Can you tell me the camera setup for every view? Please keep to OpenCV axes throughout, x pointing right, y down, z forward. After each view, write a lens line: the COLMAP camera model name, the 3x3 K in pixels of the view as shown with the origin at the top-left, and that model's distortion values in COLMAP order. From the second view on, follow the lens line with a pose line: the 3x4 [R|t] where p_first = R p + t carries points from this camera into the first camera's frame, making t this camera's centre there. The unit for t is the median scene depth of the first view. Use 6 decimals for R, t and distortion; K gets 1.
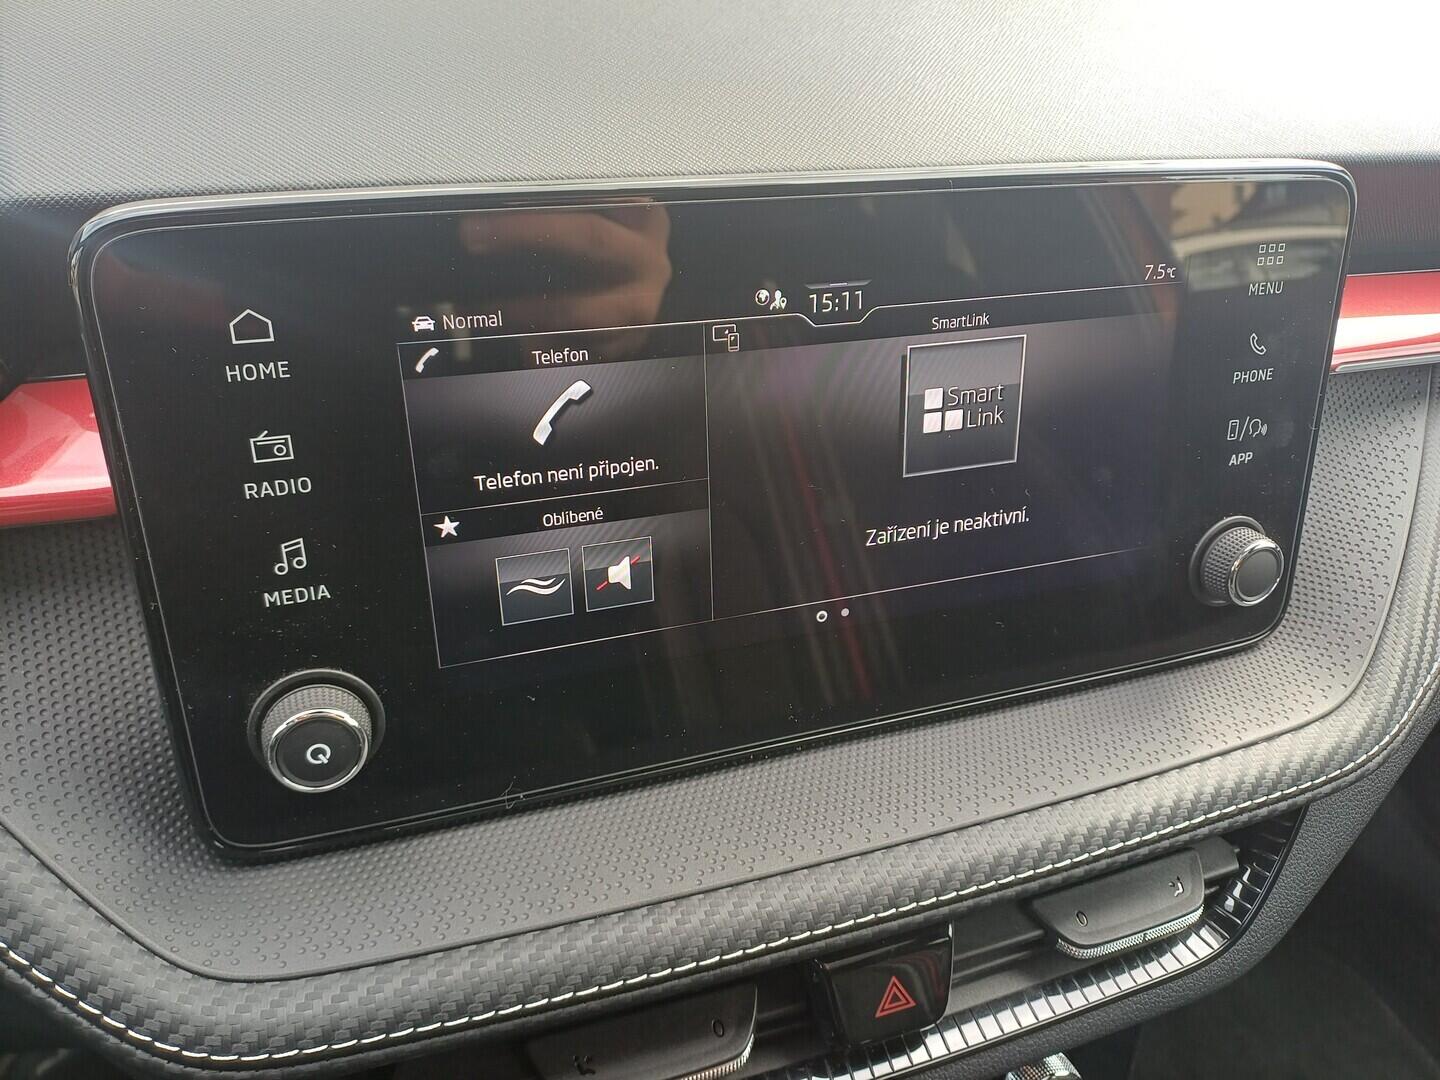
lens RADIAL K [[1021.3, 0, 715.1], [0, 1021.3, 532.1], [0, 0, 1]] dist [0.043472, -0.042427]
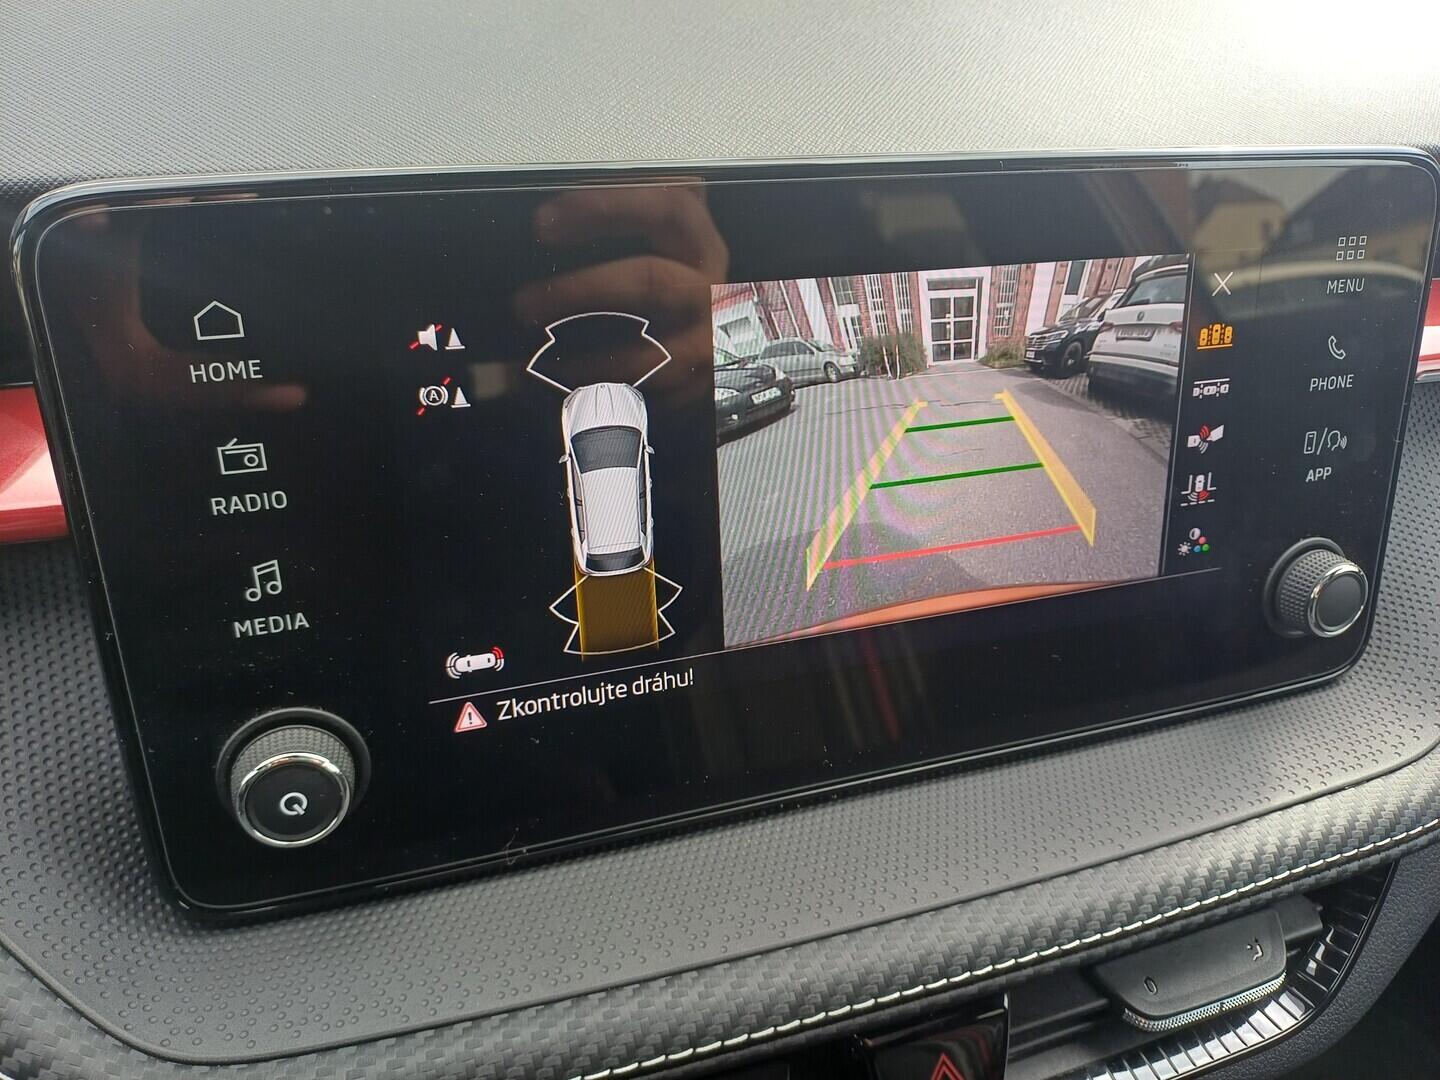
lens RADIAL K [[1021.3, 0, 725.7], [0, 1021.3, 546.8], [0, 0, 1]] dist [0.043472, -0.042427]
pose [[0.999903, -0.003956, -0.013351, -0.001003], [0.003610, 0.999660, -0.025806, 0.017297], [0.013449, 0.025755, 0.999578, 0.104107]]
